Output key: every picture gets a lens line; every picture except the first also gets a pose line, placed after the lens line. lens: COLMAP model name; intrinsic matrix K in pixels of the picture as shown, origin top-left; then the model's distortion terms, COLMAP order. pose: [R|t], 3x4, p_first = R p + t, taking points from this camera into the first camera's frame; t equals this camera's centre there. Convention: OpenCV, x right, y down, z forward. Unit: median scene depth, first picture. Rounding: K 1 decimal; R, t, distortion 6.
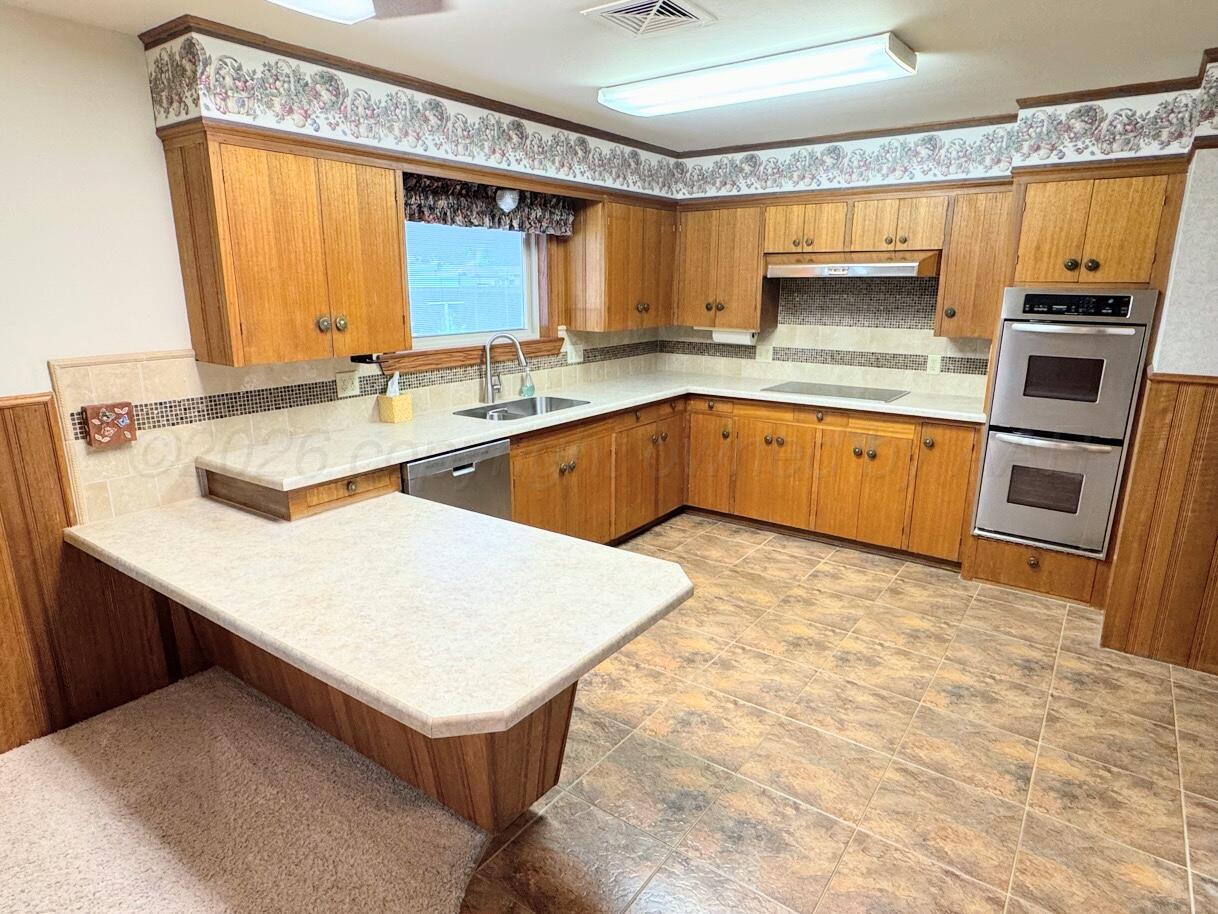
lens RADIAL K [[713.7, 0, 606.6], [0, 713.7, 461.5], [0, 0, 1]] dist [0.005101, -0.000580]
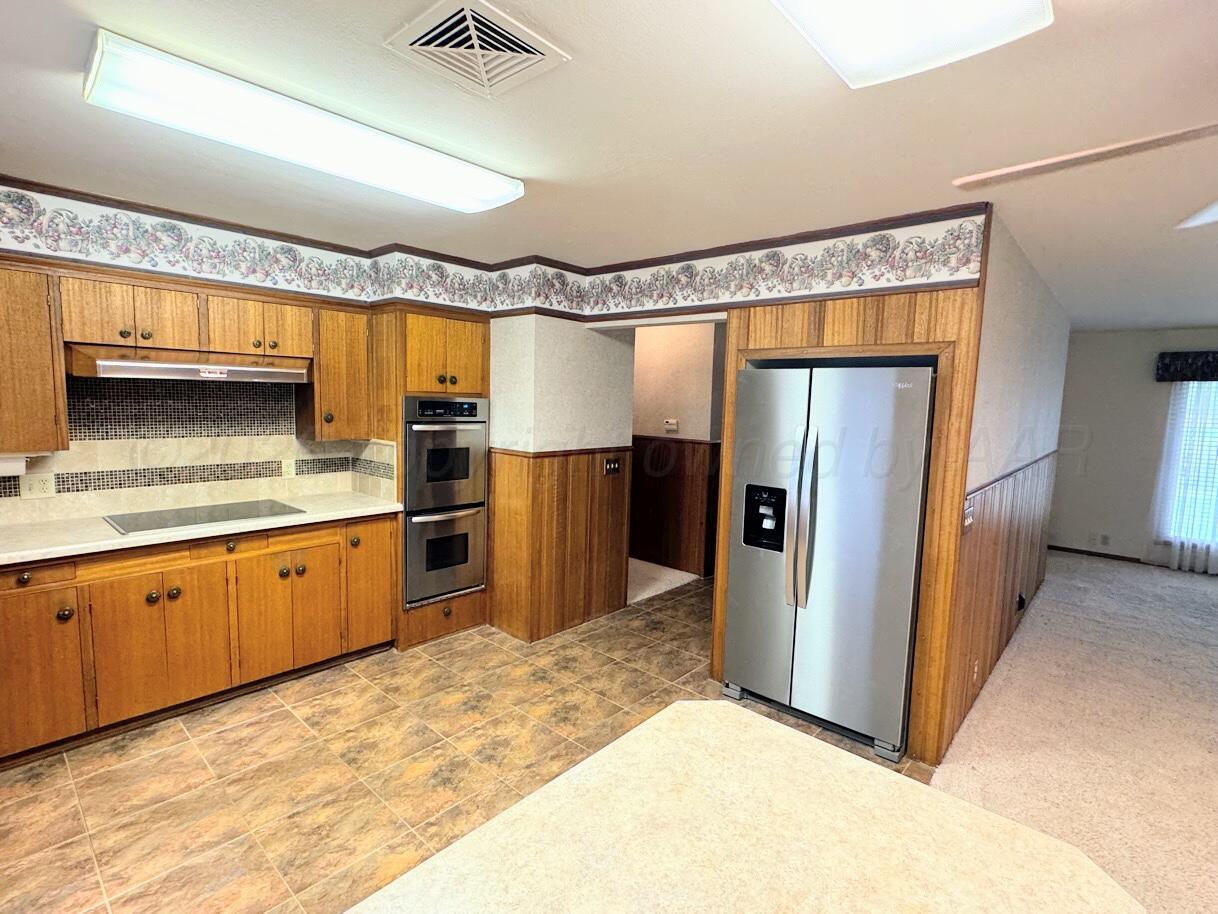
lens RADIAL K [[588.3, 0, 607.8], [0, 588.3, 457.9], [0, 0, 1]] dist [-0.002706, 0.000683]
pose [[0.107762, -0.101199, 0.989013, -0.345663], [0.218607, 0.972870, 0.075728, -0.130550], [-0.969844, 0.208045, 0.126962, 0.520285]]
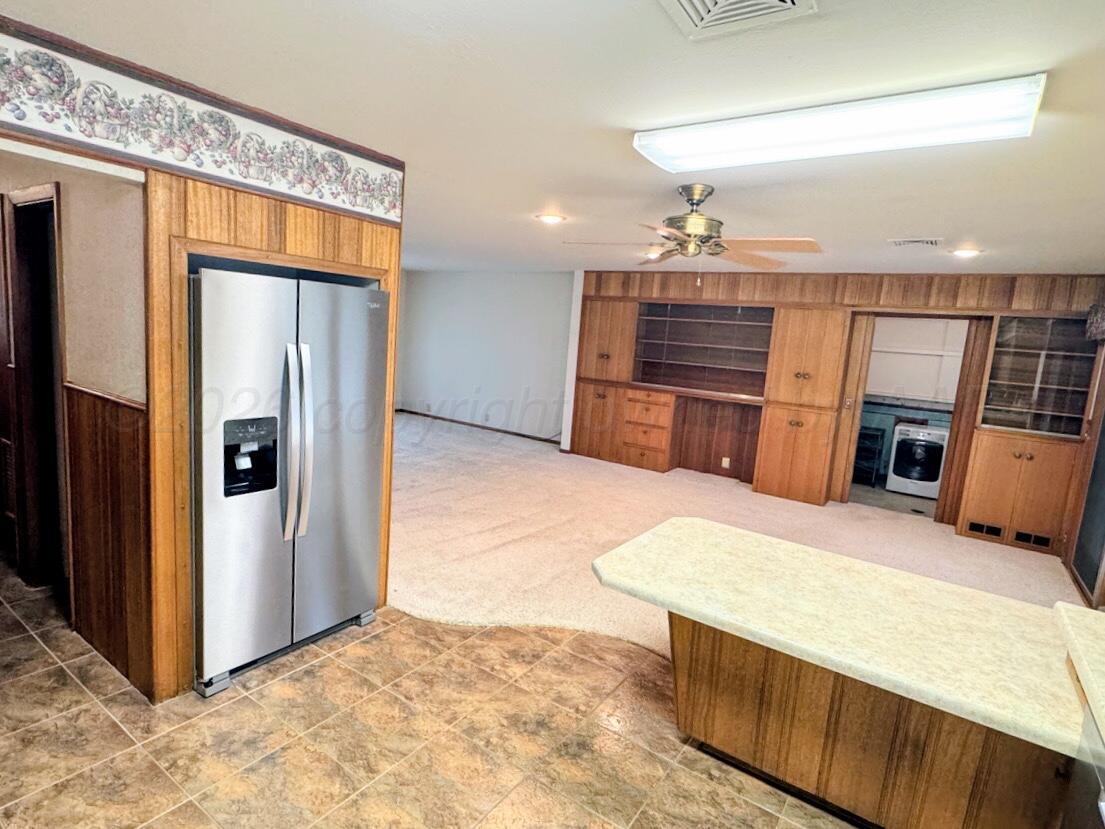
lens RADIAL K [[589.8, 0, 551.9], [0, 589.8, 415.7], [0, 0, 1]] dist [0.003926, -0.001700]
pose [[-0.996548, -0.074847, -0.035917, 0.136335], [-0.082897, 0.920581, 0.381653, -0.263412], [0.004499, 0.383313, -0.923608, 1.014115]]
